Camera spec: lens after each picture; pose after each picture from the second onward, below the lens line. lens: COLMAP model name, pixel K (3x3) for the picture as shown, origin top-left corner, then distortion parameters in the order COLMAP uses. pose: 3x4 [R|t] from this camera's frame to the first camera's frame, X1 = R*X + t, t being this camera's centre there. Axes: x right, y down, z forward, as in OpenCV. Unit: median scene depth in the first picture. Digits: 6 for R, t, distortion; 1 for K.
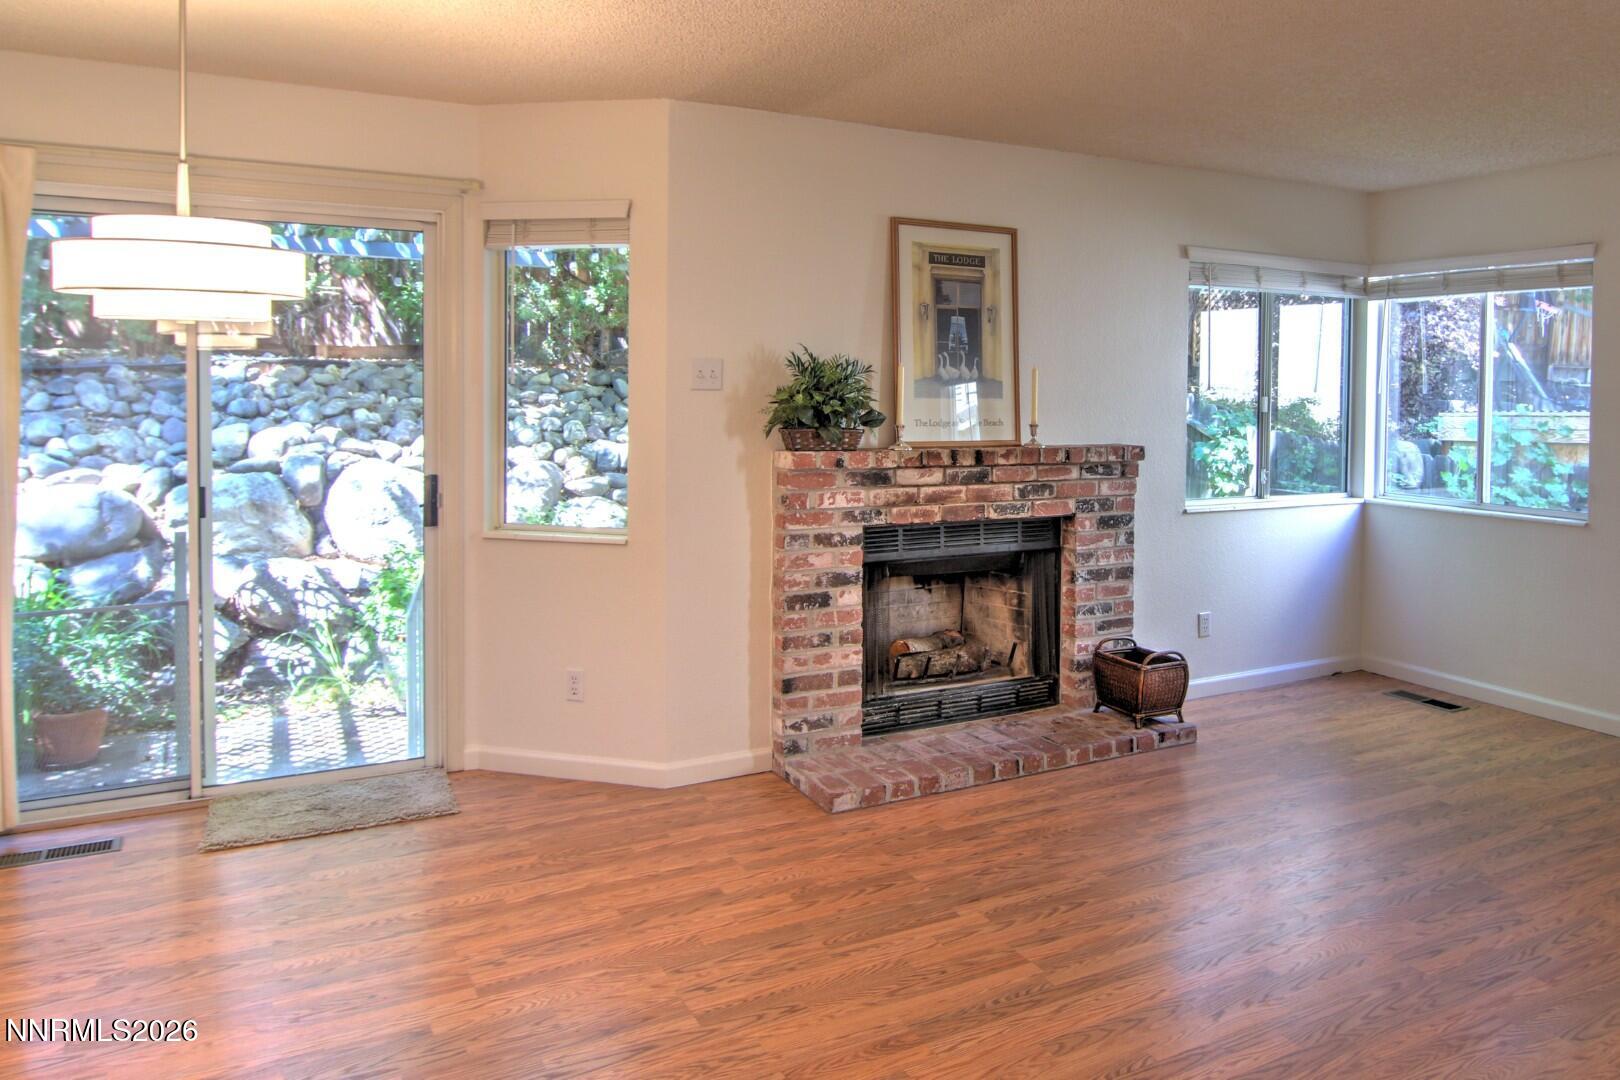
lens RADIAL K [[1365.1, 0, 810.0], [0, 1365.1, 425.8], [0, 0, 1]] dist [-0.000517, 0.002259]
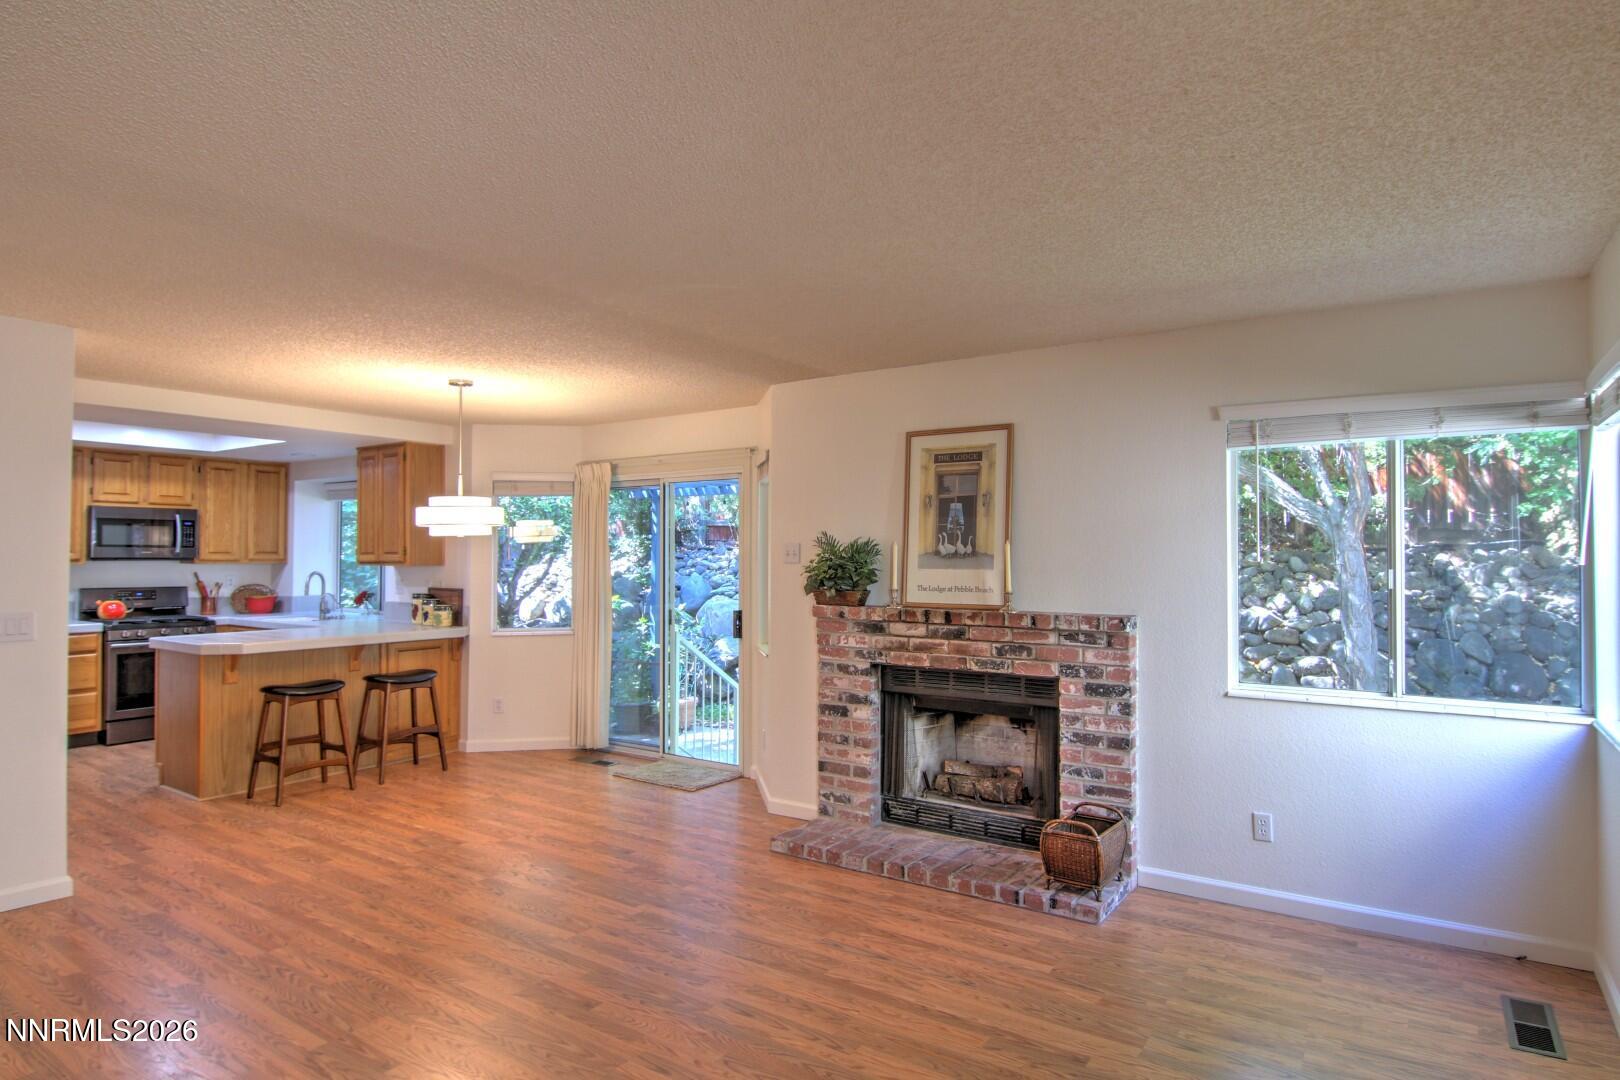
lens RADIAL K [[922.7, 0, 810.0], [0, 922.7, 540.0], [0, 0, 1]] dist [-0.005102, -0.001301]
pose [[0.380779, -0.028650, -0.924222, 0.833455], [-0.025910, 0.998797, -0.041637, -0.008436], [0.924303, 0.039801, 0.379578, 0.564058]]
